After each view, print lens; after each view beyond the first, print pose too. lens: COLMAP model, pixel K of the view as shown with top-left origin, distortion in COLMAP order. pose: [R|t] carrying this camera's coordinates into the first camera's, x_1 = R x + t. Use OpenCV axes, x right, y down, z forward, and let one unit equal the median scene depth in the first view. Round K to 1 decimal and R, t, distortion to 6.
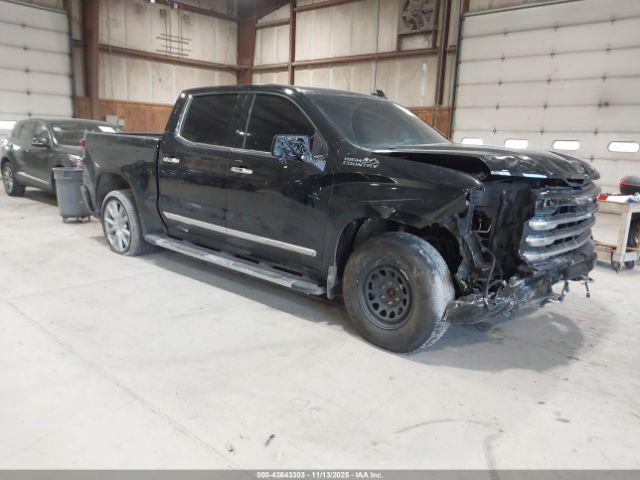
lens RADIAL K [[518.8, 0, 320.0], [0, 518.8, 240.0], [0, 0, 1]] dist [-0.000914, 0.003886]
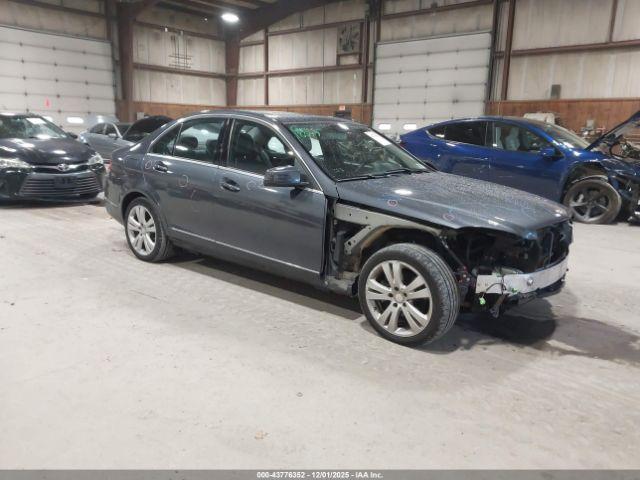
lens RADIAL K [[499.3, 0, 316.4], [0, 499.3, 240.3], [0, 0, 1]] dist [-0.001690, -0.002565]
pose [[0.999200, -0.023914, 0.032057, 0.032422], [0.023097, 0.999405, 0.025627, 0.095025], [-0.032651, -0.024866, 0.999157, -0.429288]]
